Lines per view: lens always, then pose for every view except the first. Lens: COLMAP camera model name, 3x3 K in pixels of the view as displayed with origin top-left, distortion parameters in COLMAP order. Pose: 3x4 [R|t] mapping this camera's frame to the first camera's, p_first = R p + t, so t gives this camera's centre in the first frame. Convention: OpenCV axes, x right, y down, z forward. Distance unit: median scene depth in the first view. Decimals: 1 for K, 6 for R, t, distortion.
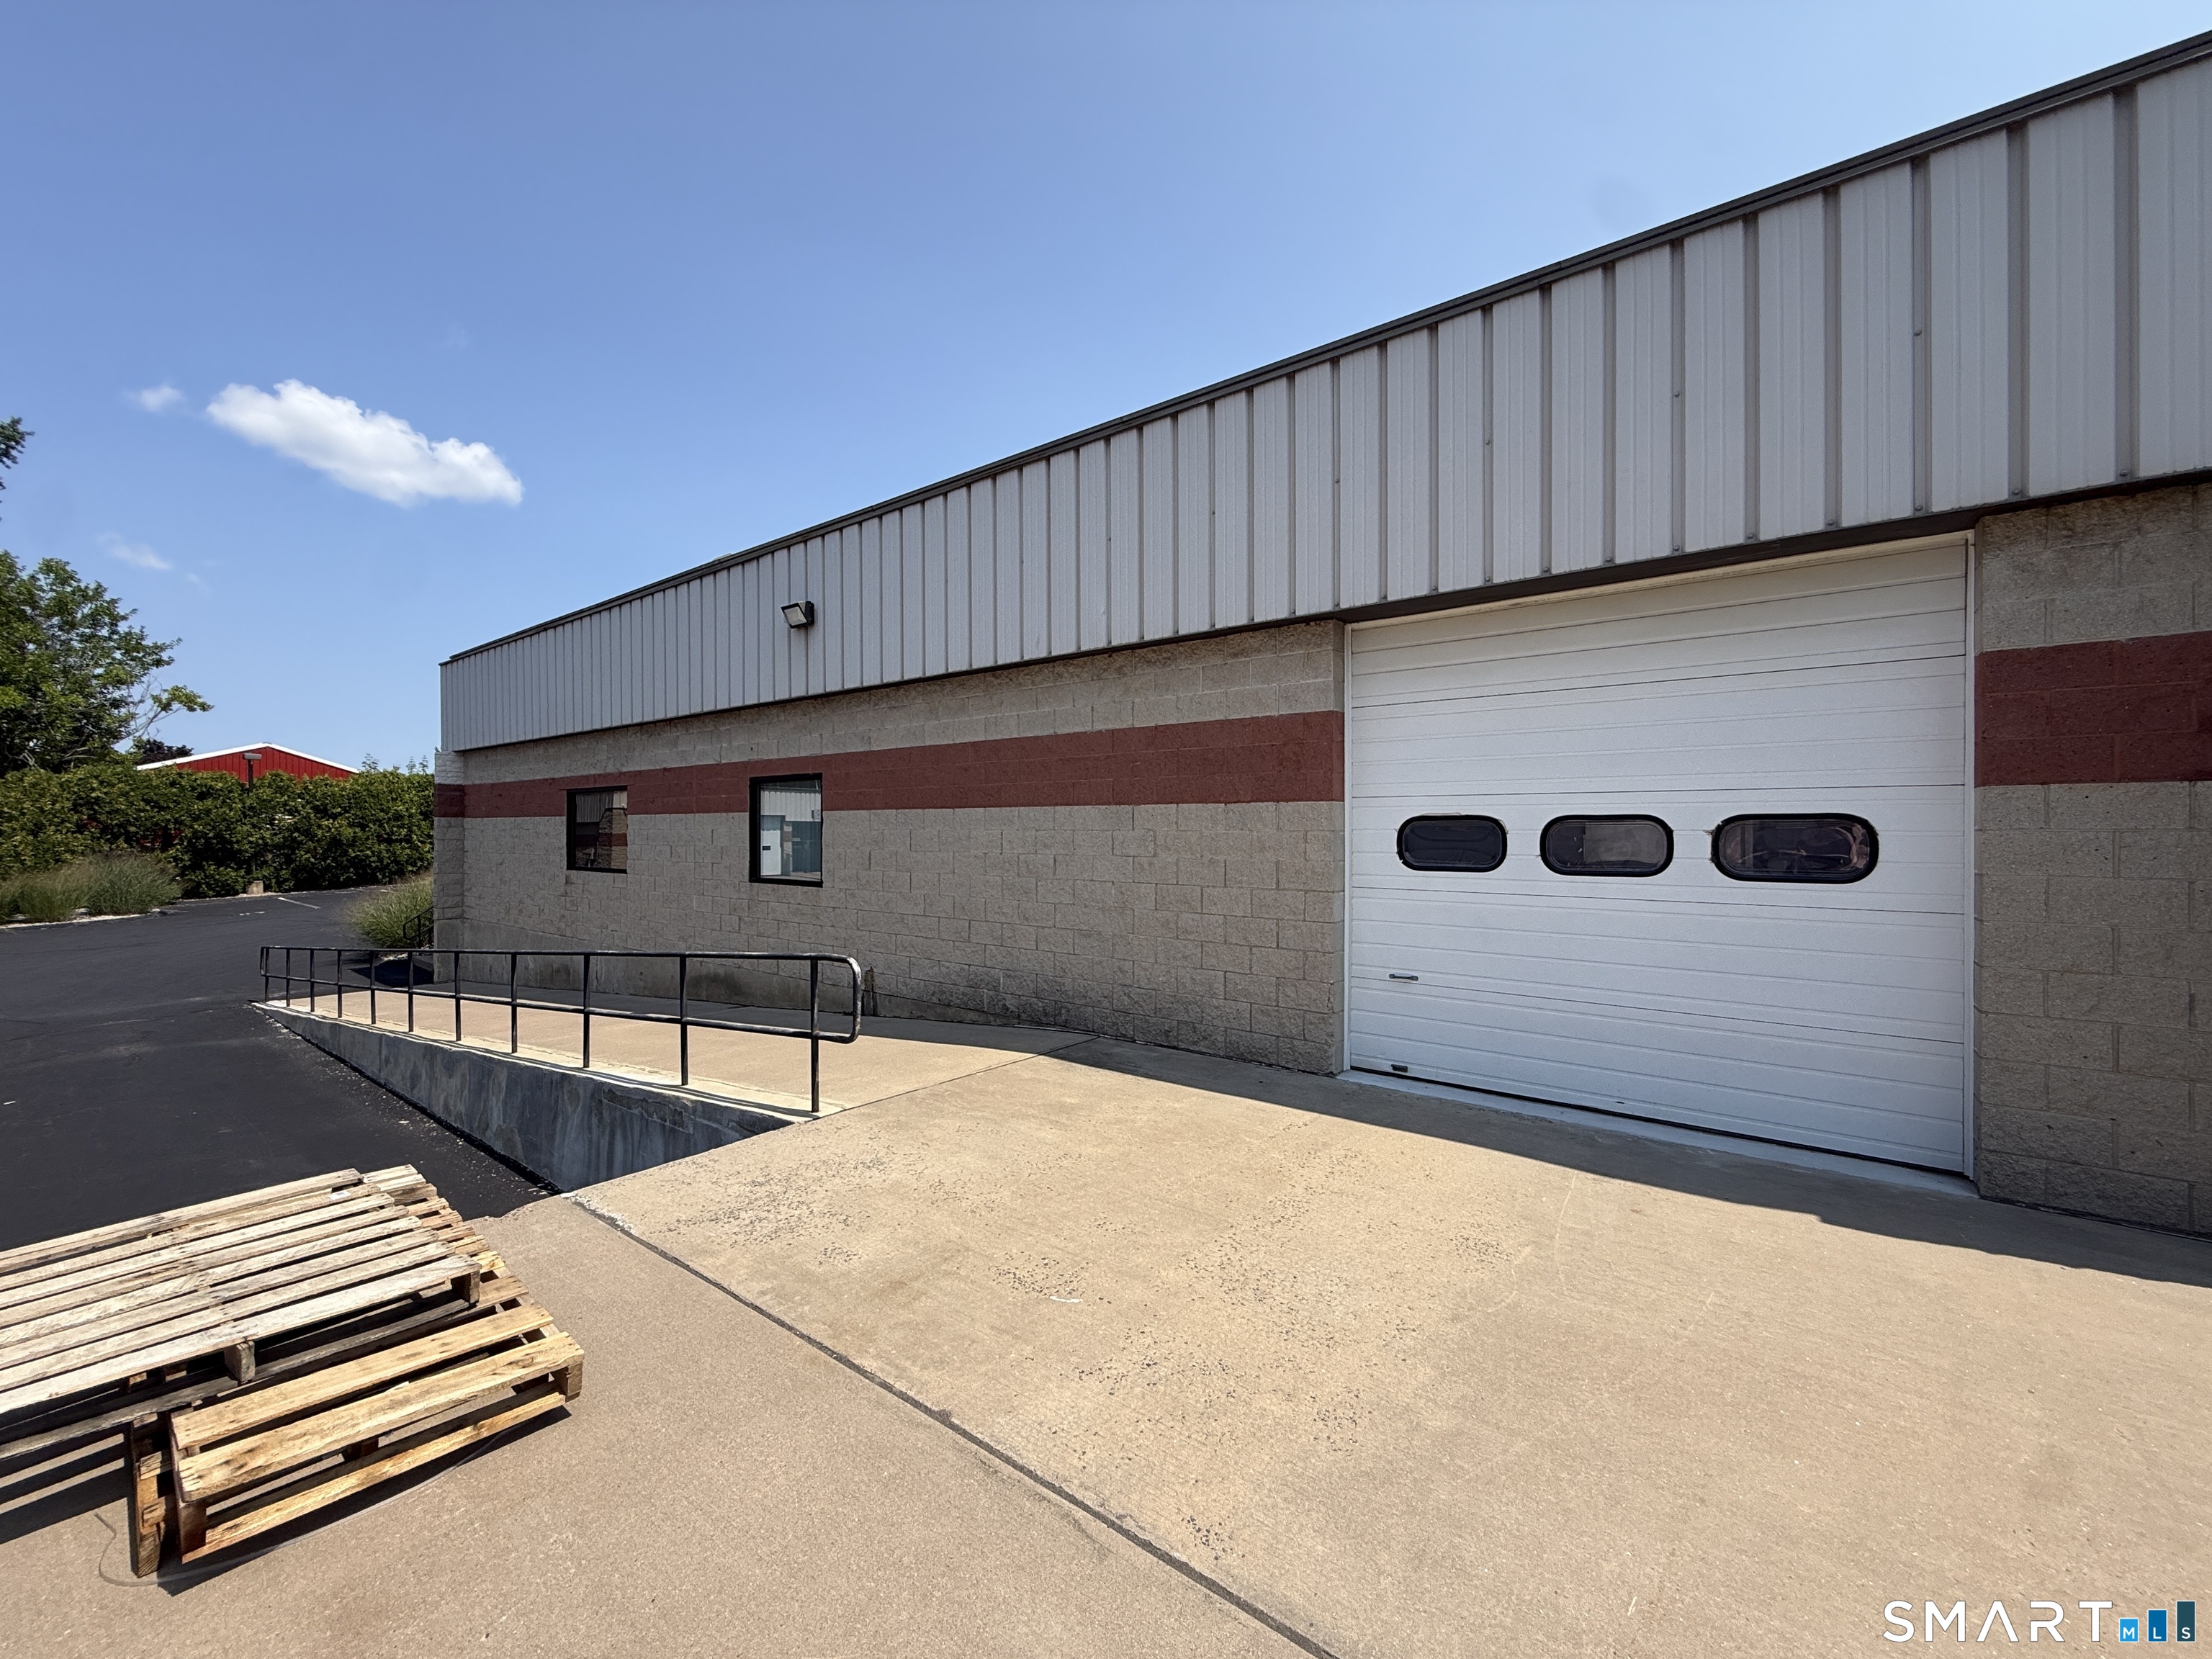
lens RADIAL K [[882.0, 0, 1104.4], [0, 882.0, 829.9], [0, 0, 1]] dist [-0.000170, -0.000435]
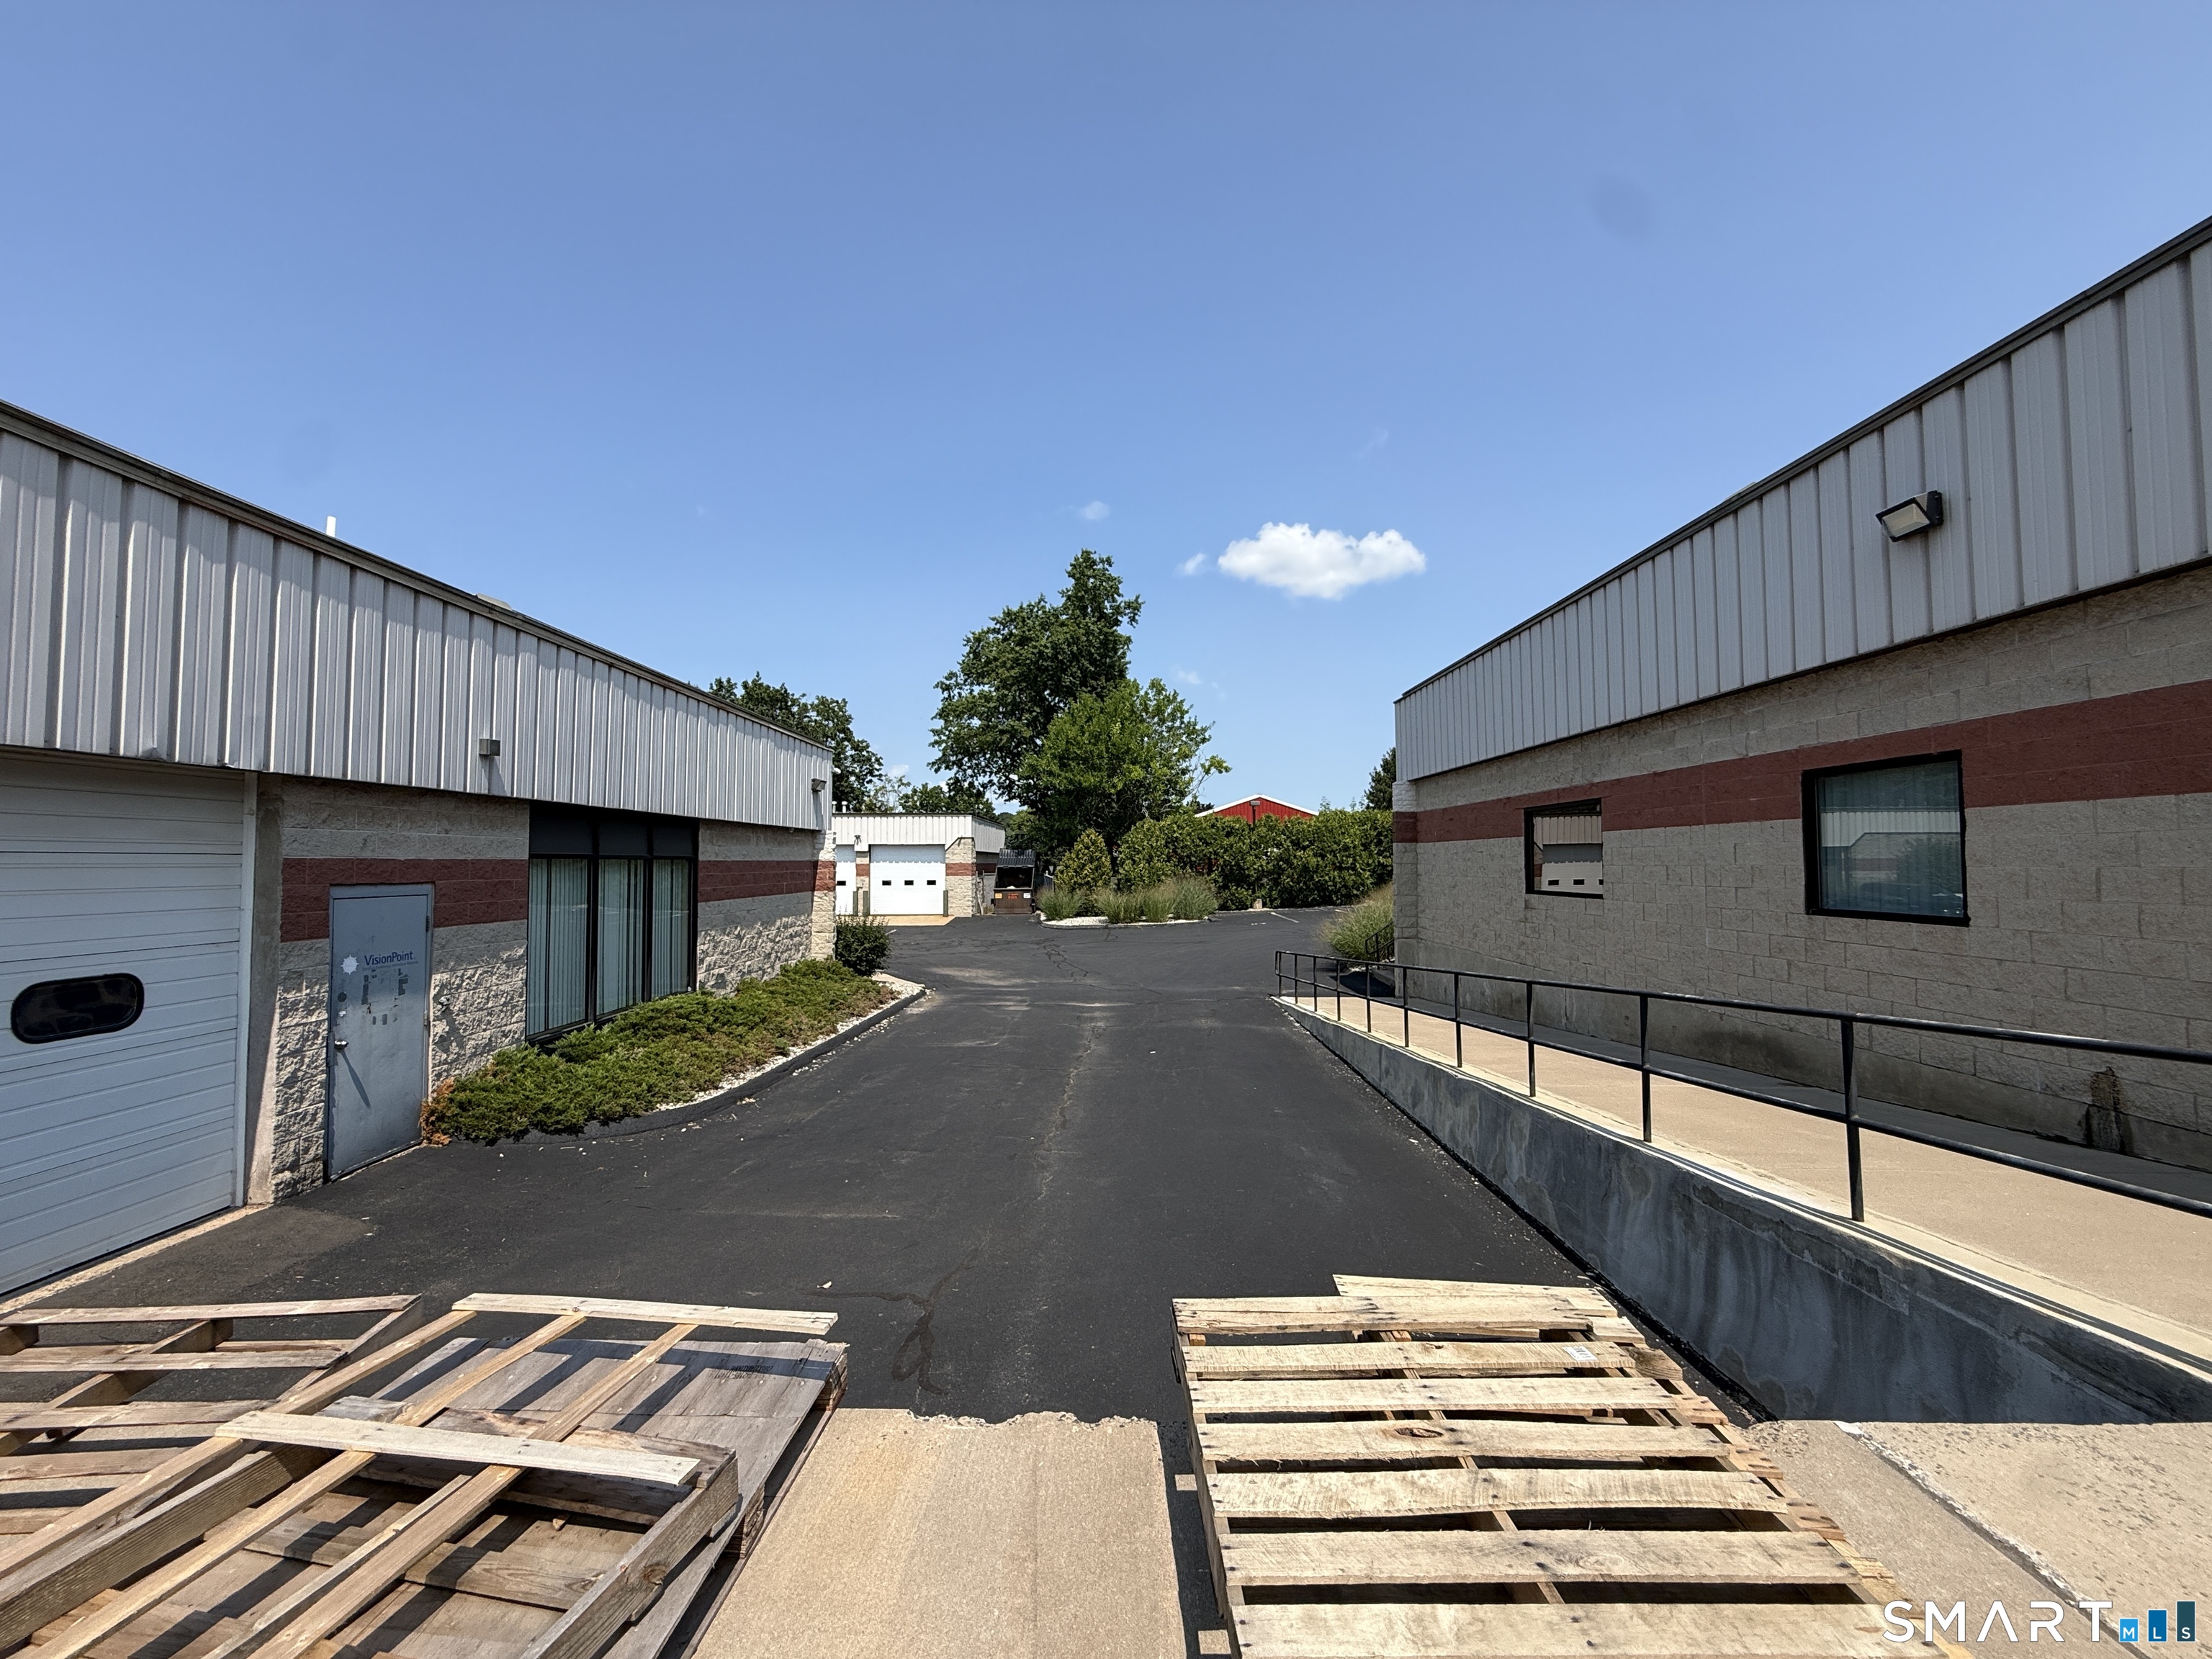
lens RADIAL K [[882.0, 0, 1104.4], [0, 882.0, 829.9], [0, 0, 1]] dist [-0.000170, -0.000435]
pose [[0.603243, -0.032567, -0.796893, -0.126647], [0.003029, 0.999252, -0.038544, 0.011928], [0.797552, 0.020838, 0.602890, 0.073466]]
